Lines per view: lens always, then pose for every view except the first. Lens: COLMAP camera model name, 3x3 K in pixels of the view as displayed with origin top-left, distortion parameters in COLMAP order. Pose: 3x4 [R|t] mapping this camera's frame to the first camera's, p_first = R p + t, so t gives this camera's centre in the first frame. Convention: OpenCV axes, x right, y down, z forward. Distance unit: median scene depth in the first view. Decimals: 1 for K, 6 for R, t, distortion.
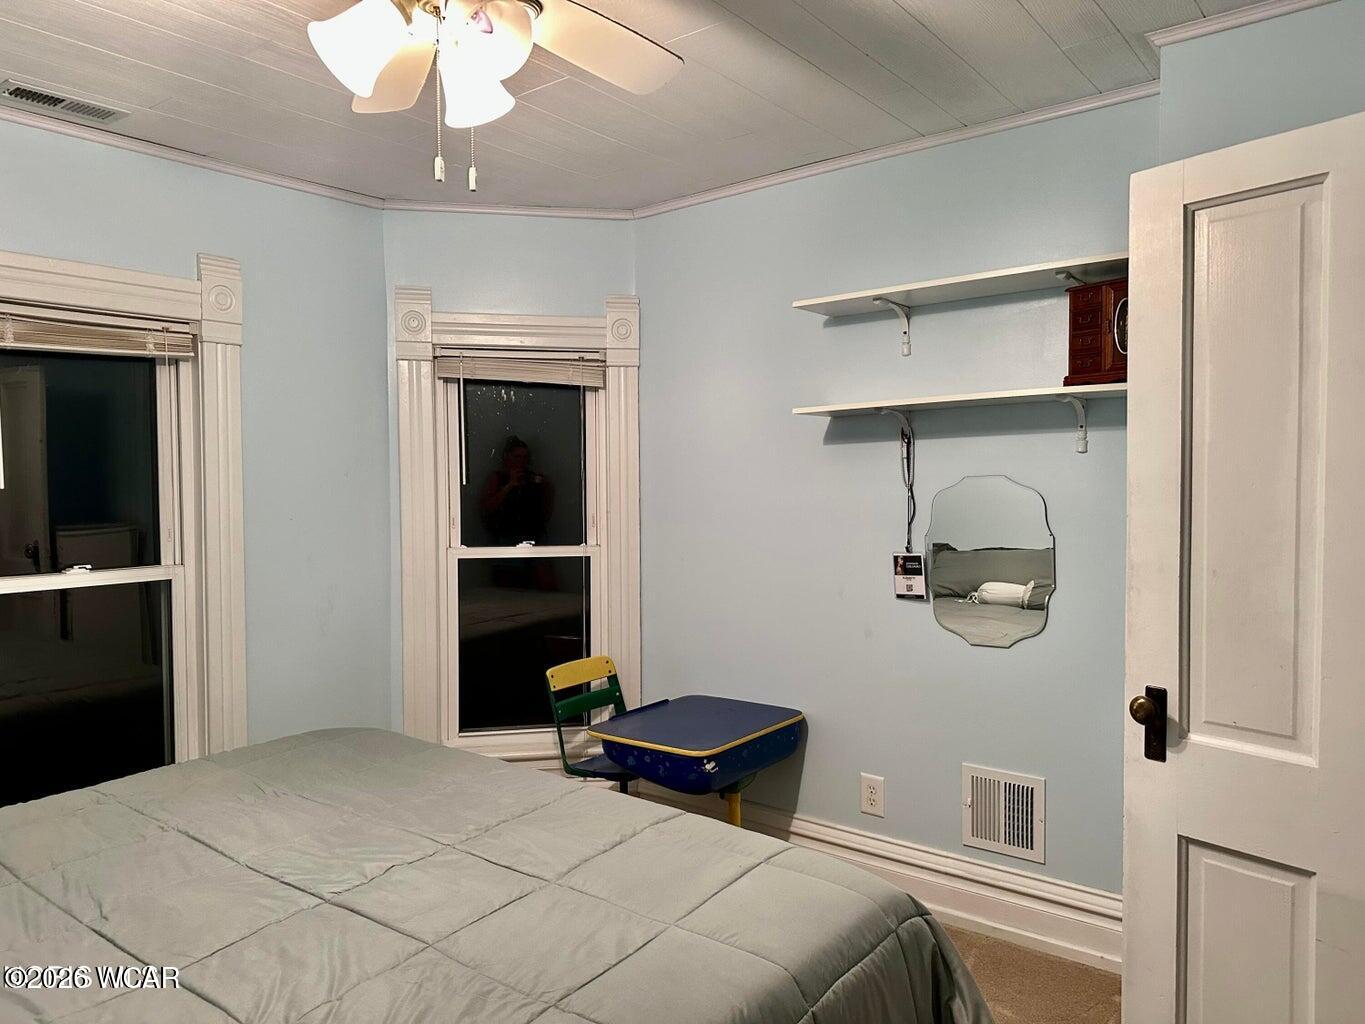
lens RADIAL K [[939.8, 0, 682.5], [0, 939.8, 512.0], [0, 0, 1]] dist [0.002778, -0.002525]
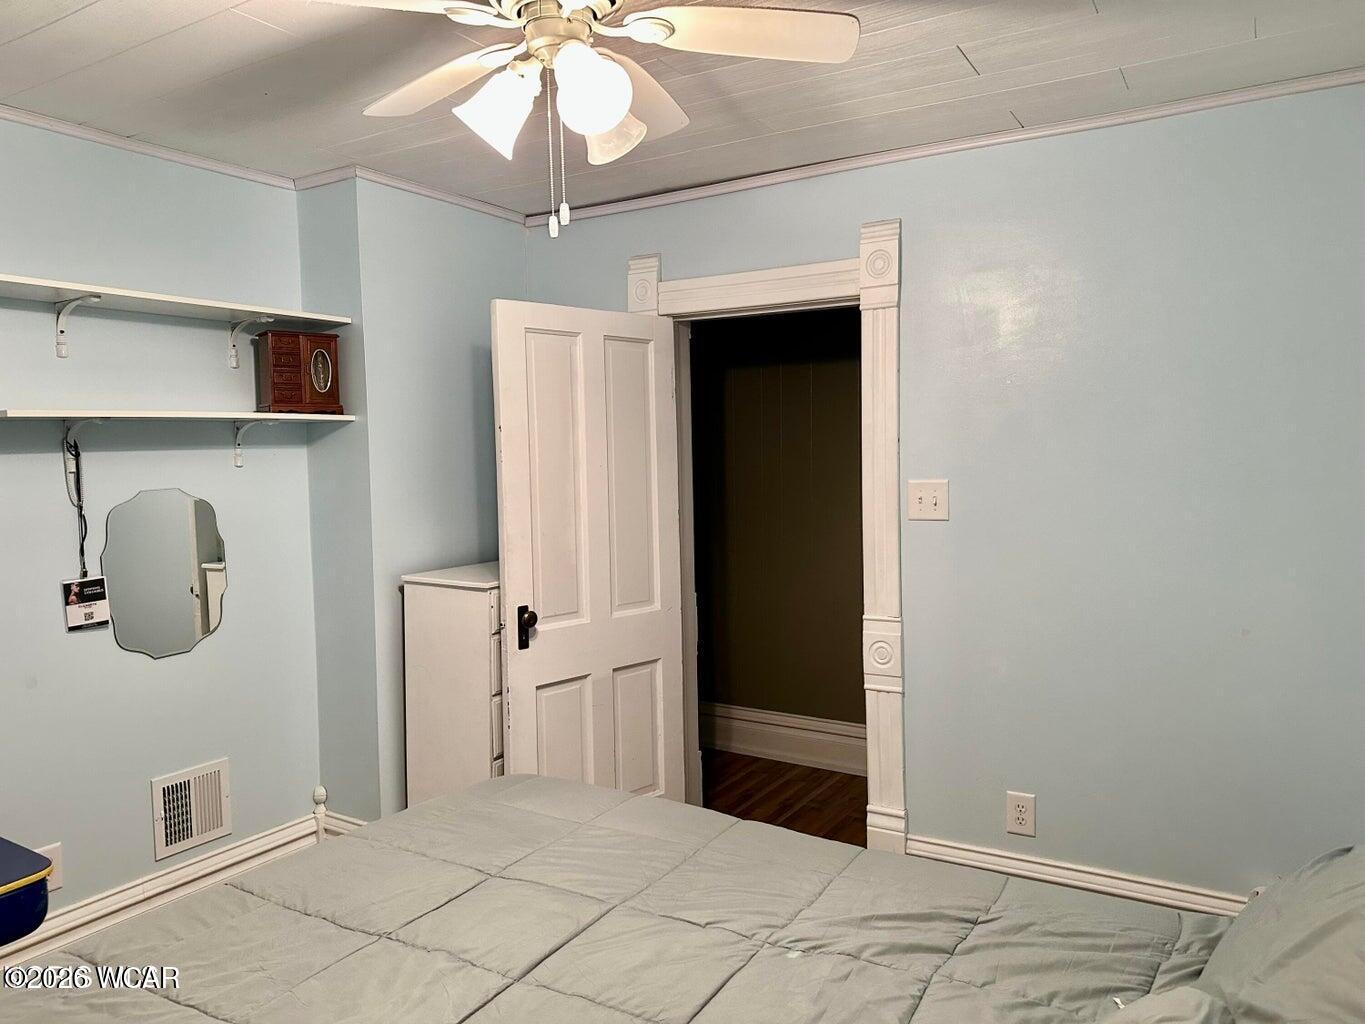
lens RADIAL K [[939.8, 0, 682.5], [0, 939.8, 512.0], [0, 0, 1]] dist [0.002778, -0.002525]
pose [[-0.105351, -0.055294, 0.992897, -0.718657], [0.056336, 0.996518, 0.061473, -0.043124], [-0.992838, 0.062412, -0.101869, 0.521158]]
